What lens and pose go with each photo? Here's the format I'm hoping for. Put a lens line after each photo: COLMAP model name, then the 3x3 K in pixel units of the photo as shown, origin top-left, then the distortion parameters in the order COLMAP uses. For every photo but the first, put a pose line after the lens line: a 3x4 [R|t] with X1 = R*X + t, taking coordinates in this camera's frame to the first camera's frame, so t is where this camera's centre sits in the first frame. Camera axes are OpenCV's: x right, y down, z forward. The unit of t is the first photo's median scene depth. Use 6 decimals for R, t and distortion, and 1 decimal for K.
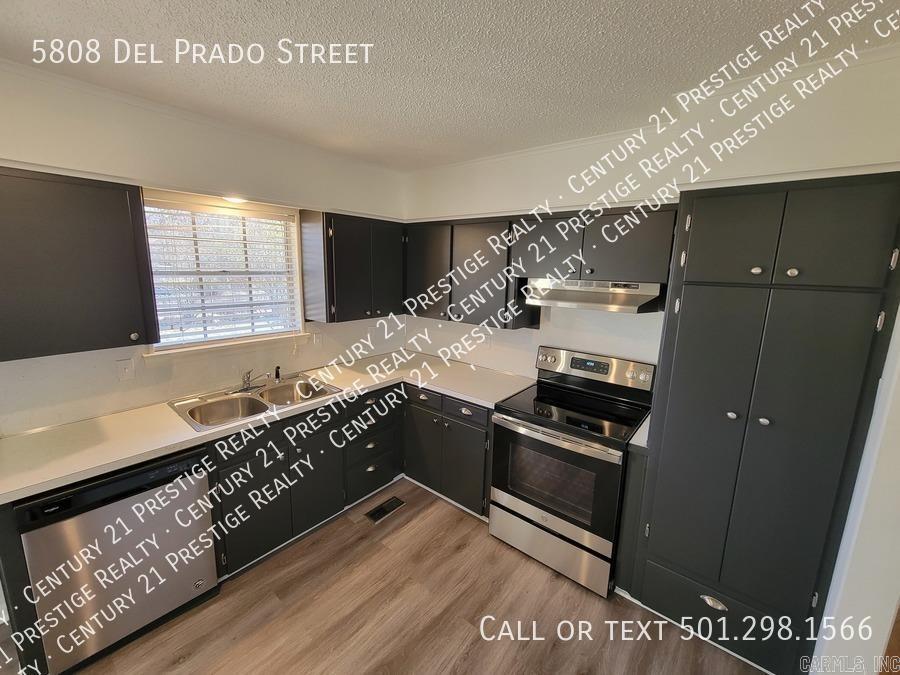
lens RADIAL K [[366.0, 0, 448.0], [0, 366.0, 336.3], [0, 0, 1]] dist [0.001156, -0.000033]
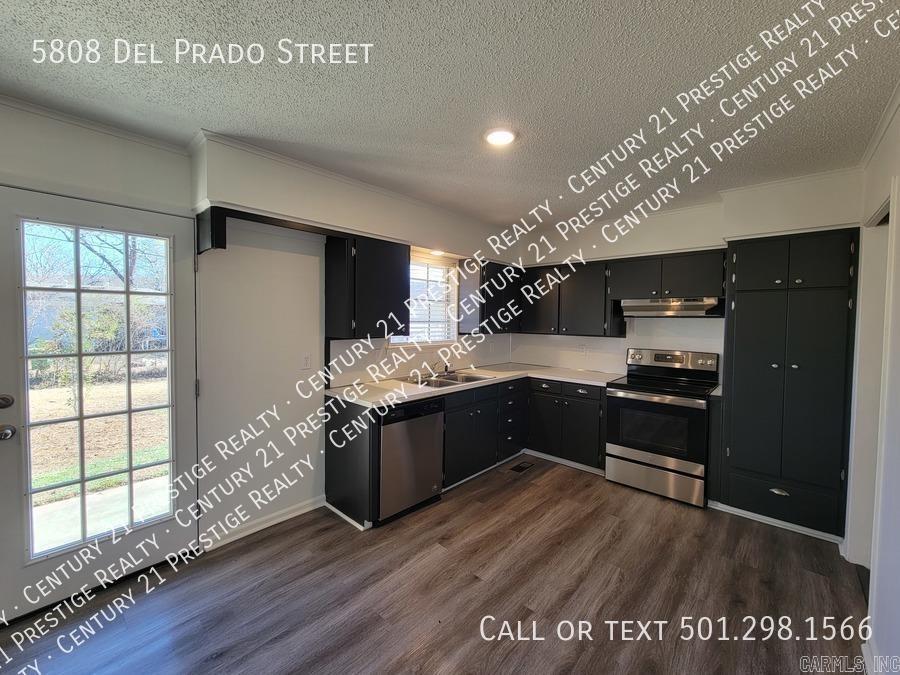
lens RADIAL K [[366.0, 0, 451.7], [0, 366.0, 334.2], [0, 0, 1]] dist [0.001156, -0.000033]
pose [[0.998323, -0.013543, -0.056290, -0.432557], [0.005463, 0.989952, -0.141296, 0.208548], [0.057638, 0.140751, 0.988366, -0.544579]]
